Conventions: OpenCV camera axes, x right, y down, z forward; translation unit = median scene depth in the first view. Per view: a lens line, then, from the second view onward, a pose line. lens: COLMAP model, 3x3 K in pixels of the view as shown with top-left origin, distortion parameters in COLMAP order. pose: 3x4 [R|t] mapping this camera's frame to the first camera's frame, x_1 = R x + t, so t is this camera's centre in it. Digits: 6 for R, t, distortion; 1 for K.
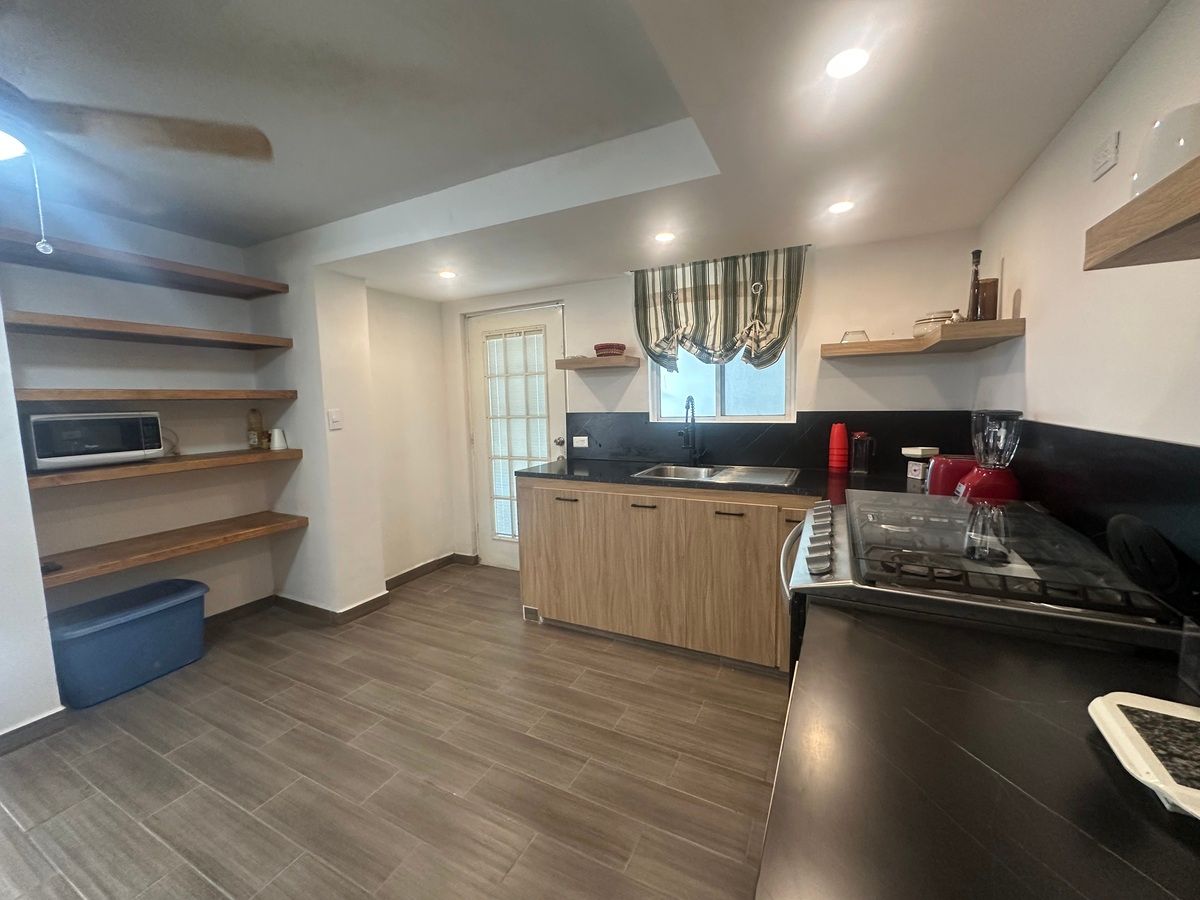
lens RADIAL K [[487.5, 0, 600.0], [0, 487.5, 449.2], [0, 0, 1]] dist [0.000189, -0.000023]
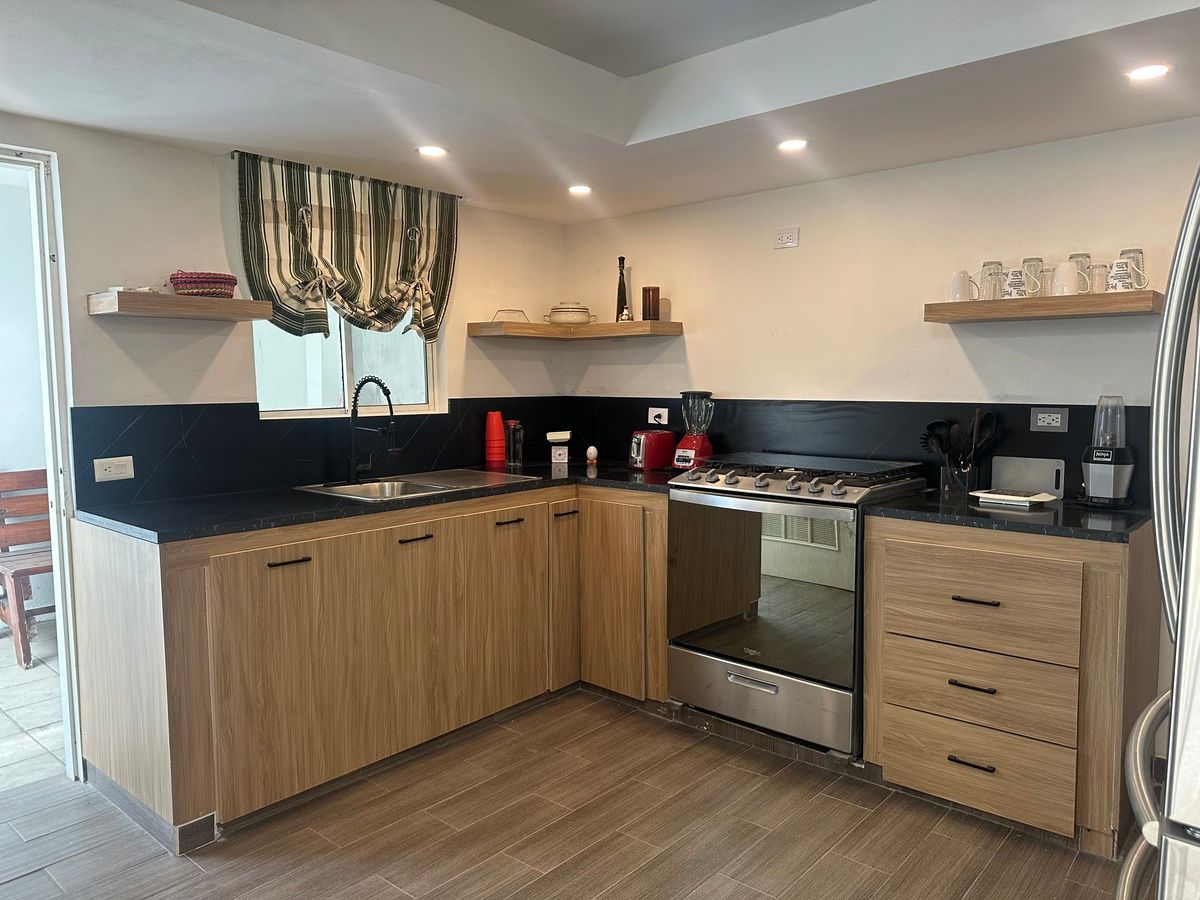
lens RADIAL K [[847.8, 0, 599.0], [0, 847.8, 452.8], [0, 0, 1]] dist [0.092458, -0.103604]
pose [[0.239885, -0.062266, 0.968802, -0.874062], [0.104200, 0.993827, 0.038074, -0.015815], [-0.965193, 0.091816, 0.244892, 0.417972]]
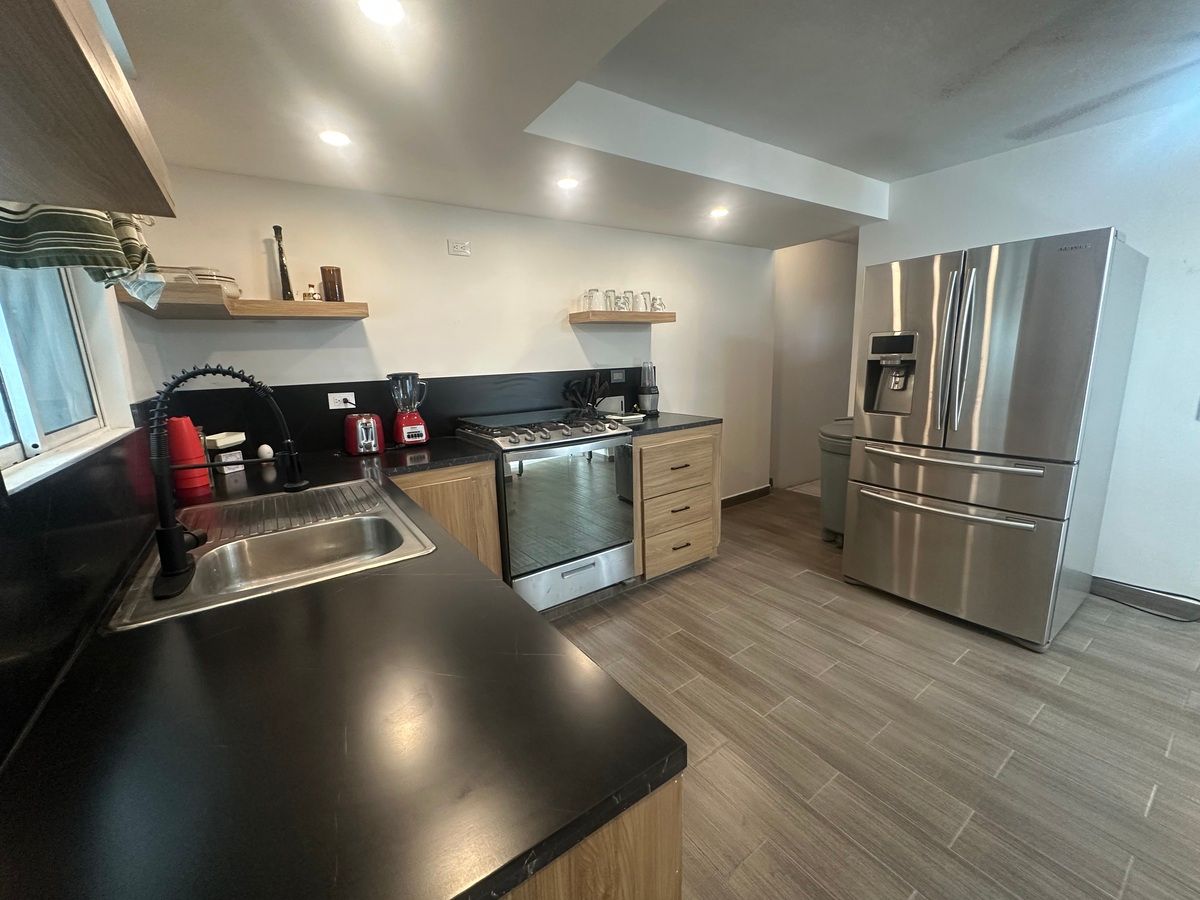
lens RADIAL K [[480.6, 0, 600.6], [0, 480.6, 445.6], [0, 0, 1]] dist [0.000484, 0.000013]
pose [[-0.882871, -0.041457, 0.467783, -0.232100], [0.101230, 0.955878, 0.275771, -0.121335], [-0.458576, 0.290824, -0.839720, 1.177057]]
